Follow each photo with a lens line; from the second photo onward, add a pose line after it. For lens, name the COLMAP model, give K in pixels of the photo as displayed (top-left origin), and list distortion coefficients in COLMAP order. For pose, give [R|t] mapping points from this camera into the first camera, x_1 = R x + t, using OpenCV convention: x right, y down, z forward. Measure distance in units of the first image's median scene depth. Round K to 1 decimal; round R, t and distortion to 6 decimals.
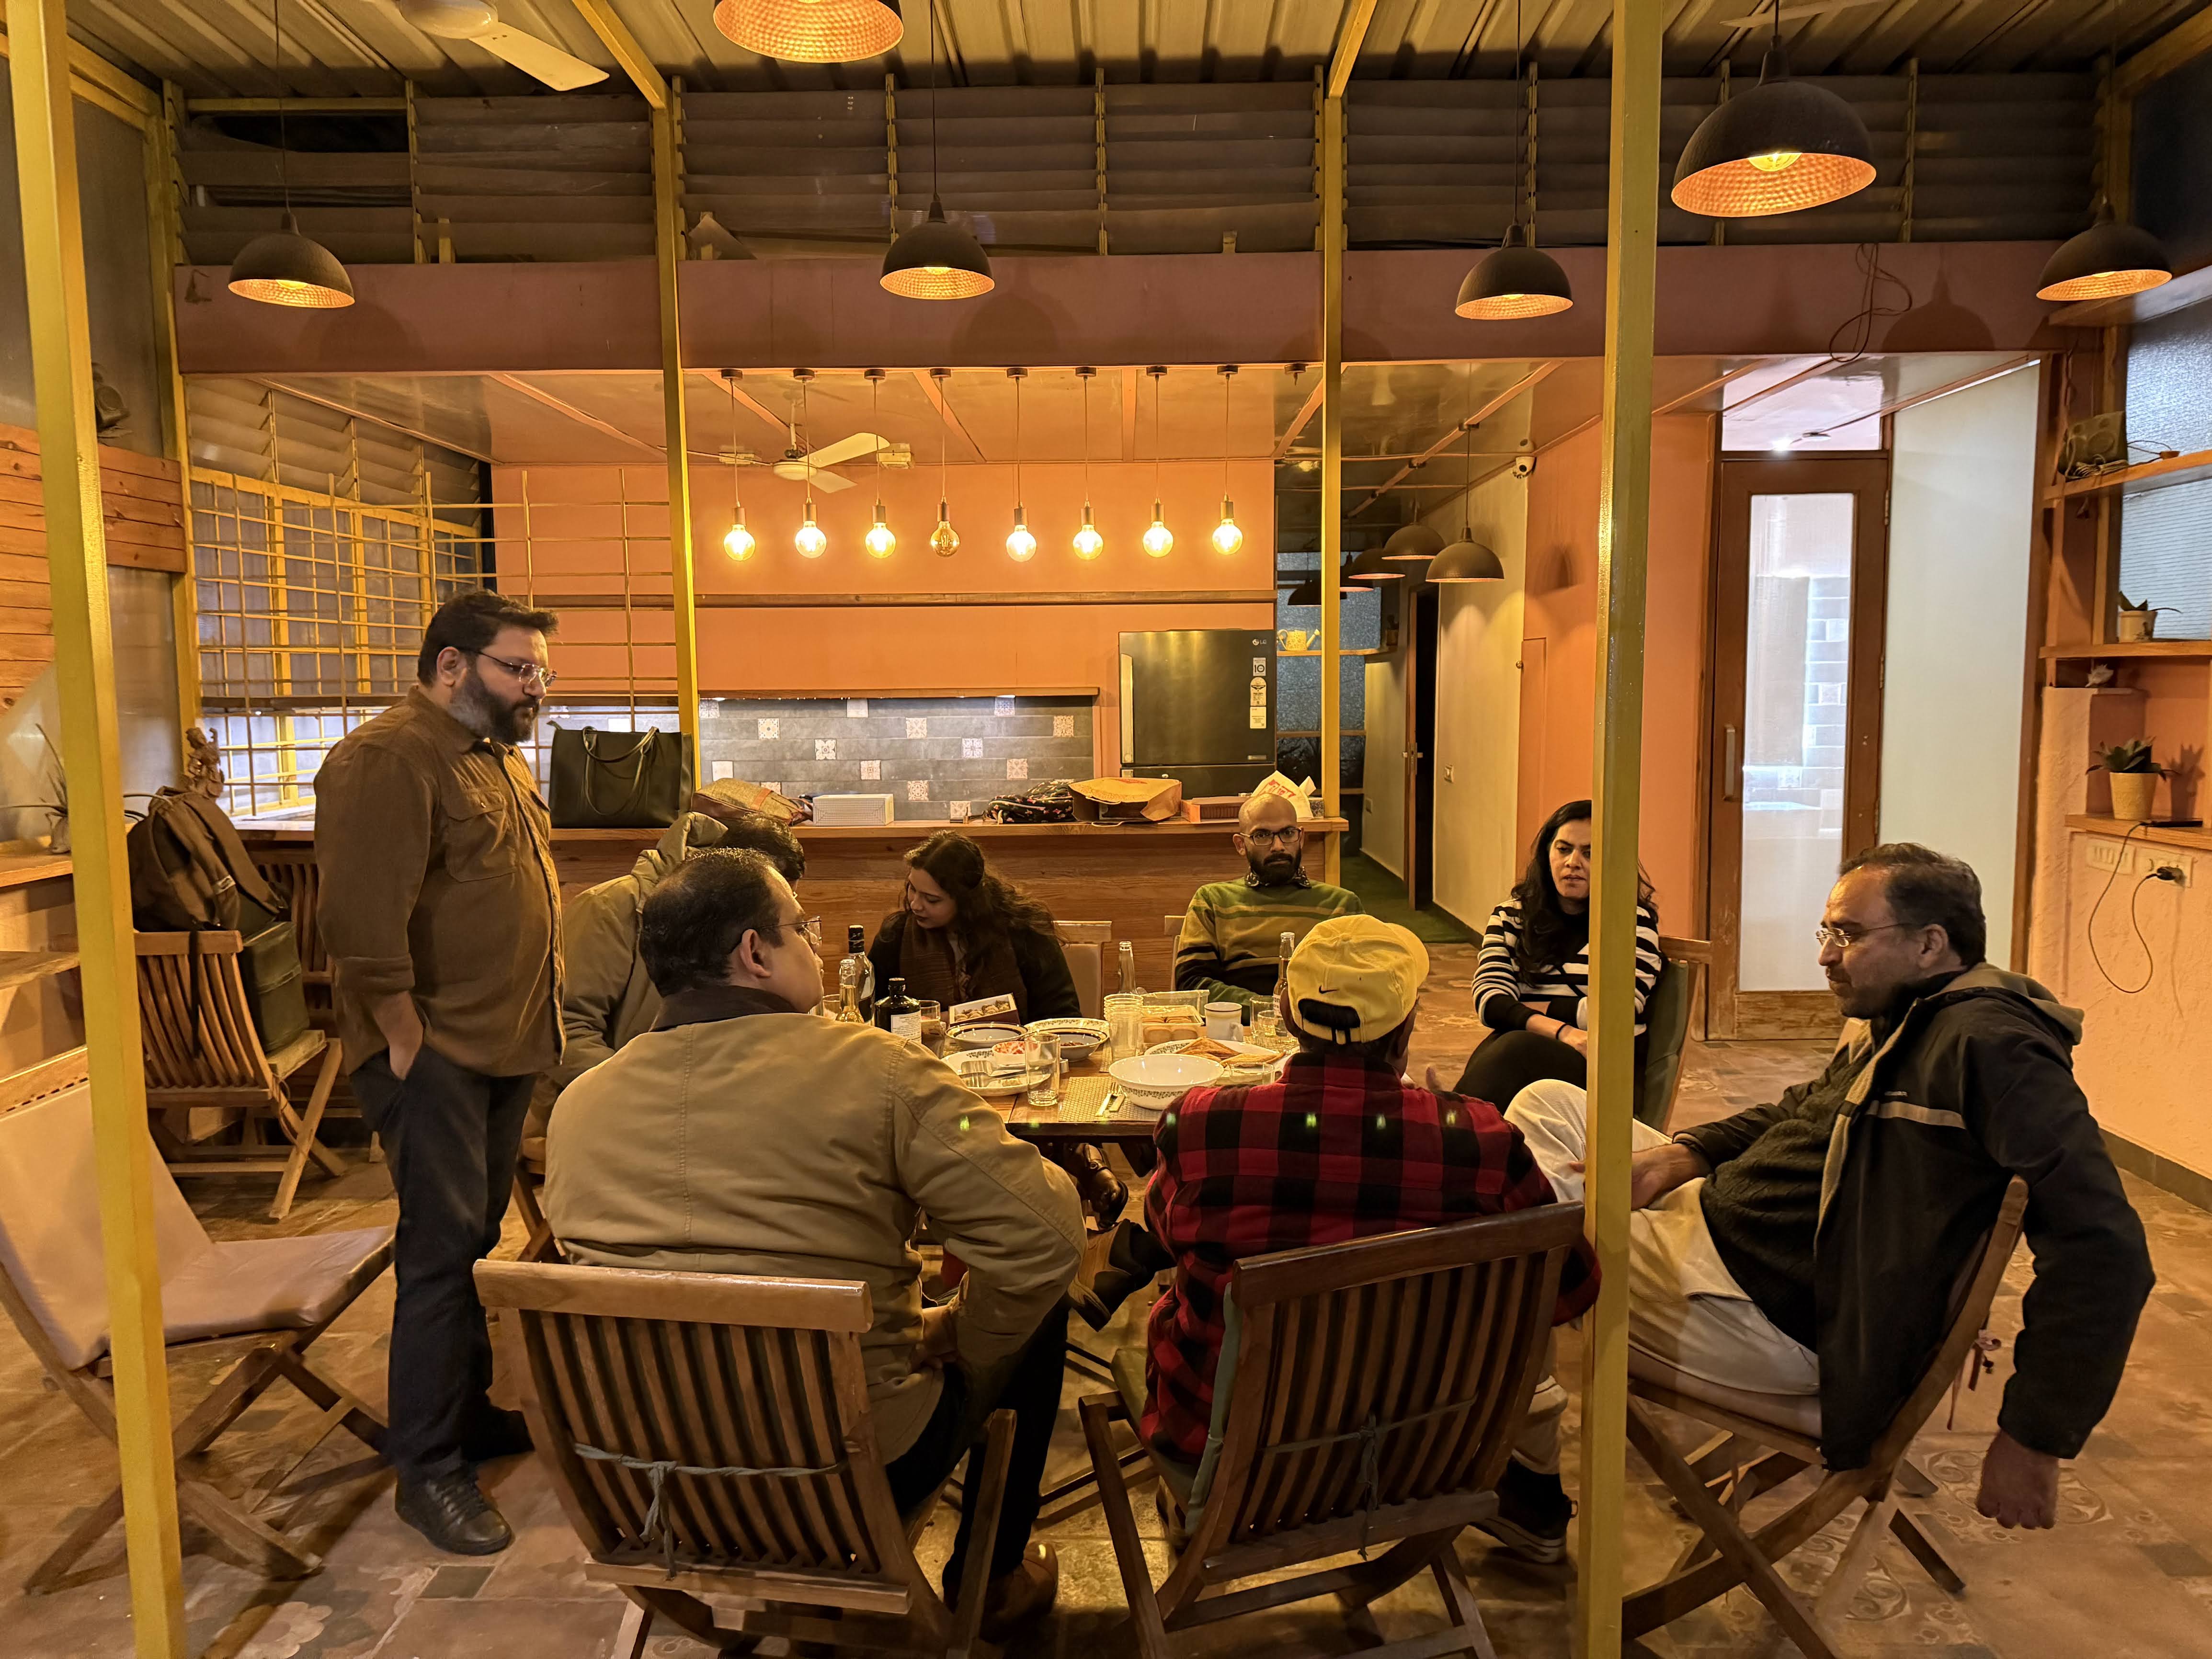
lens RADIAL K [[1662.3, 0, 1106.0], [0, 1662.3, 829.5], [0, 0, 1]] dist [0.010478, 0.005508]
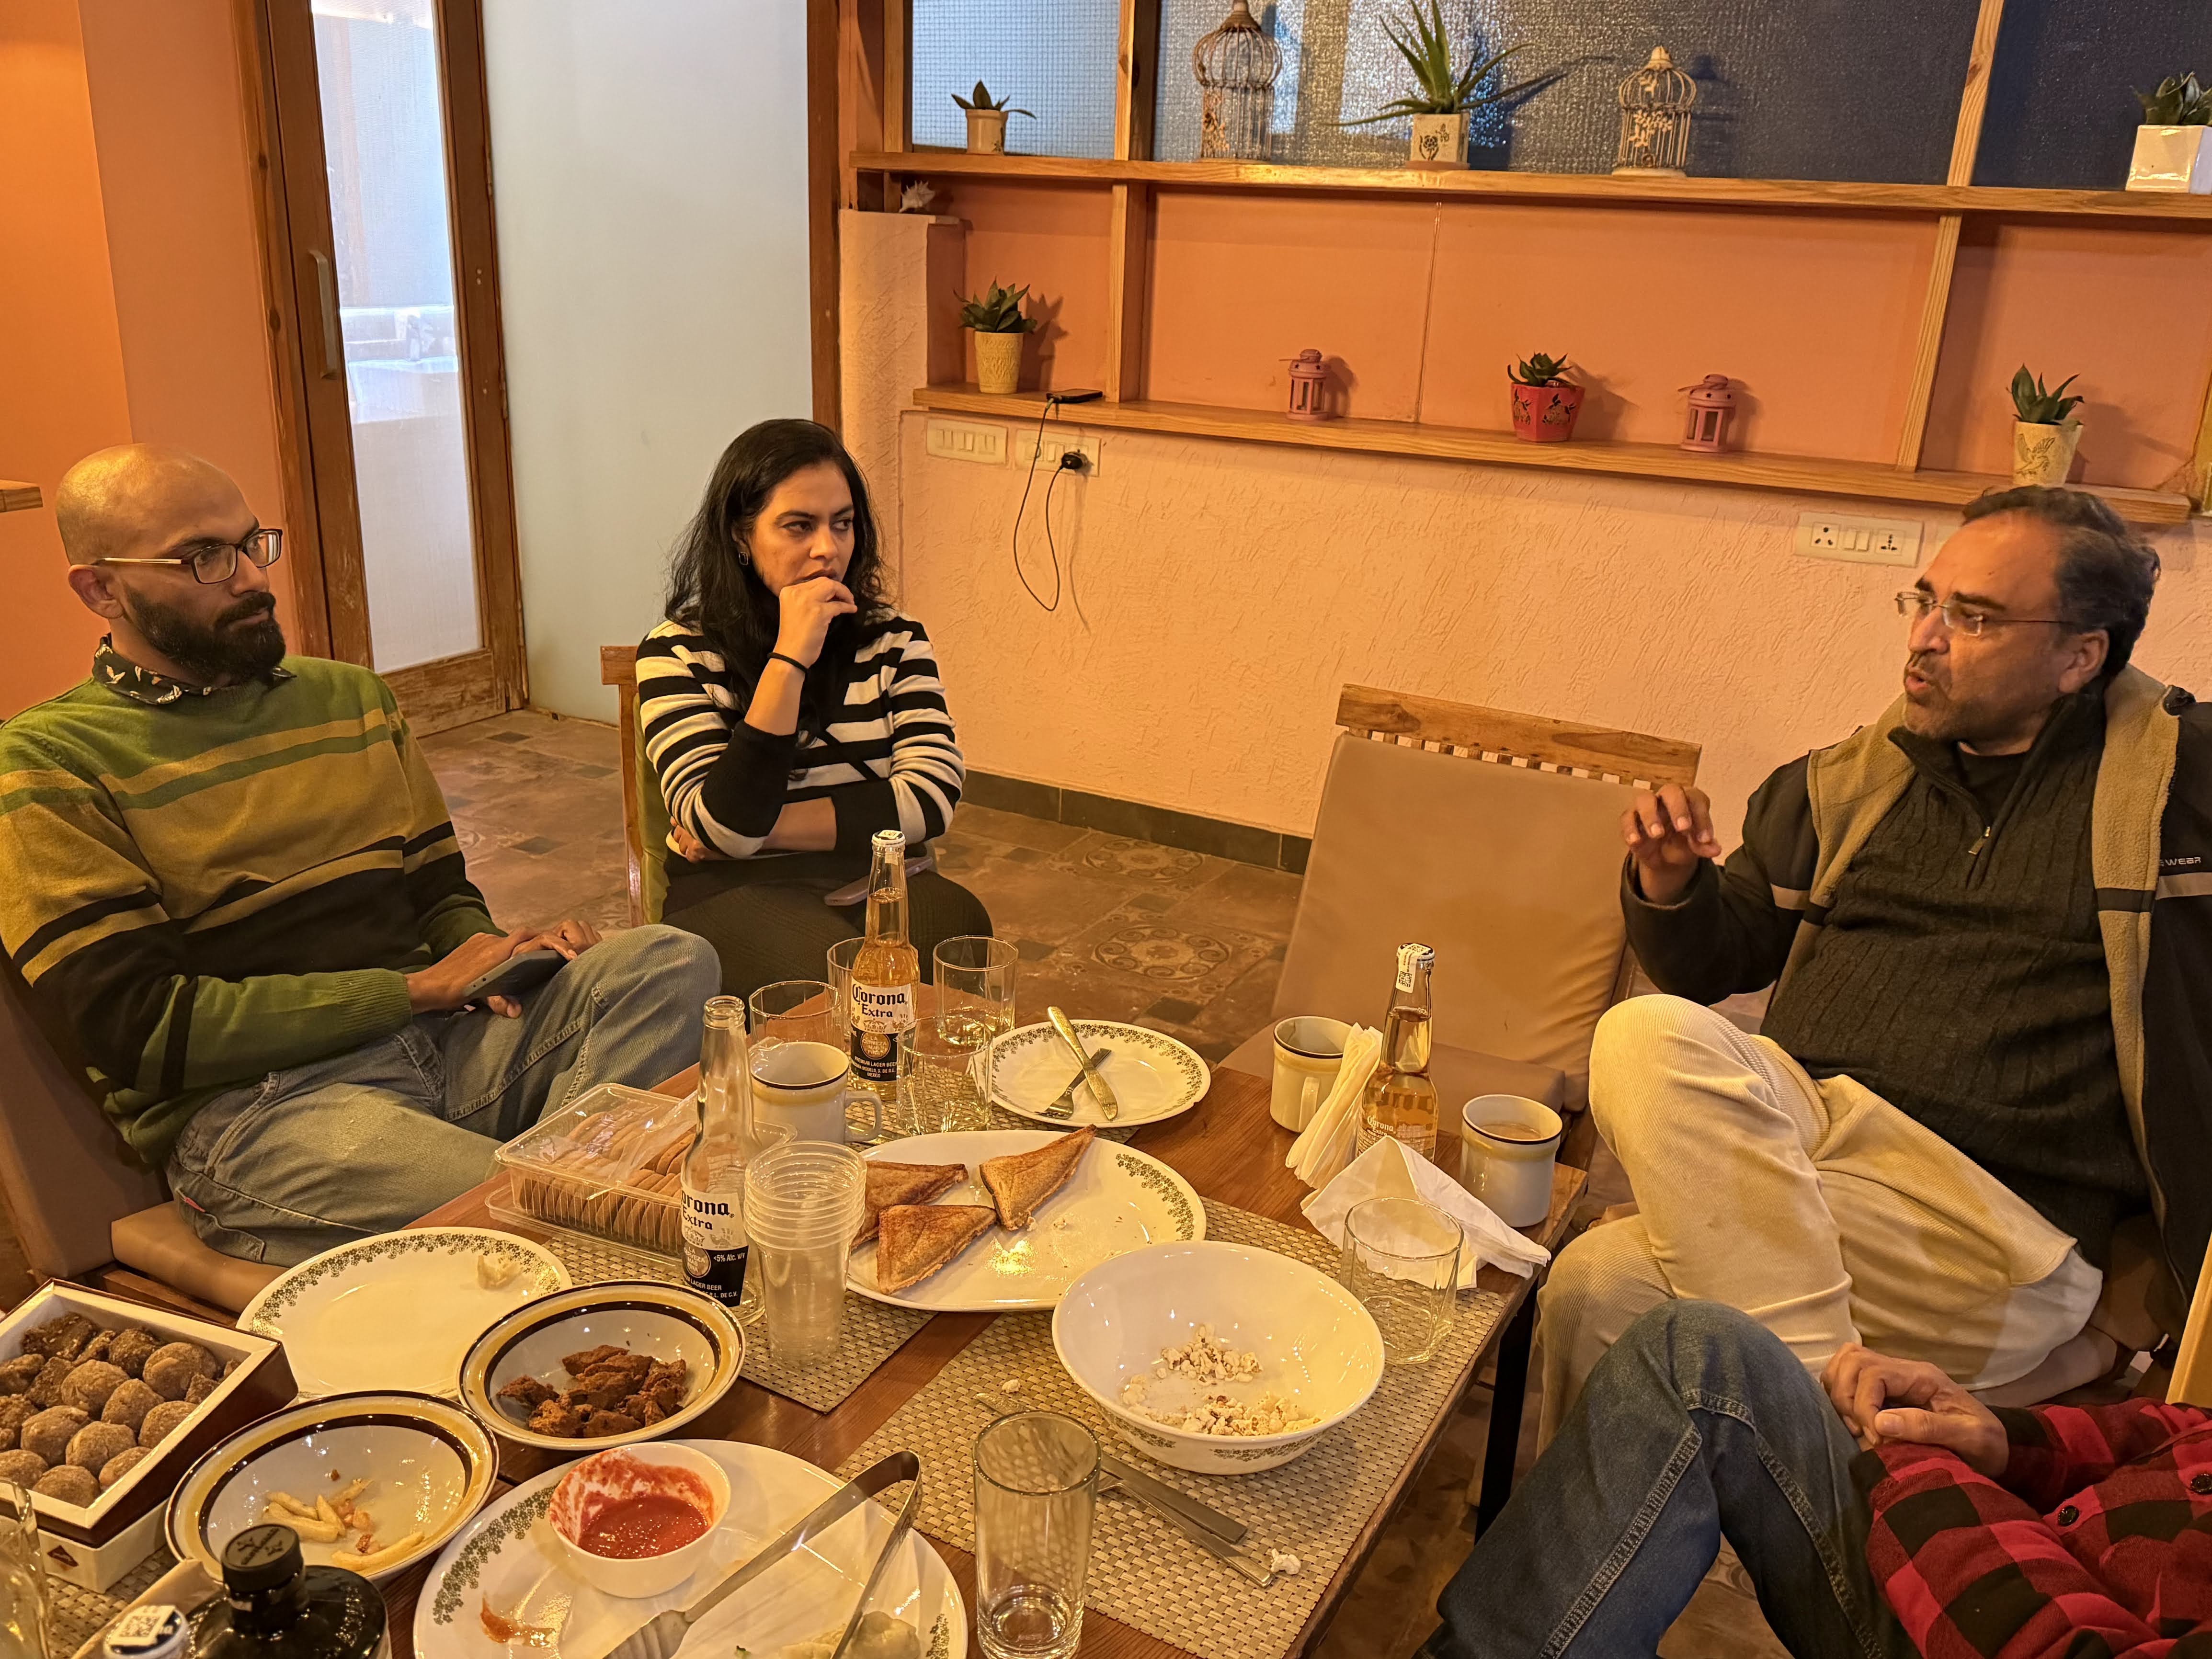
lens RADIAL K [[1861.3, 0, 1106.0], [0, 1861.3, 829.5], [0, 0, 1]] dist [0.053304, -0.003728]
pose [[0.464668, -0.255180, 0.847919, -0.165140], [0.037696, 0.962409, 0.268977, -0.042210], [-0.884682, -0.093022, 0.456820, 0.515940]]
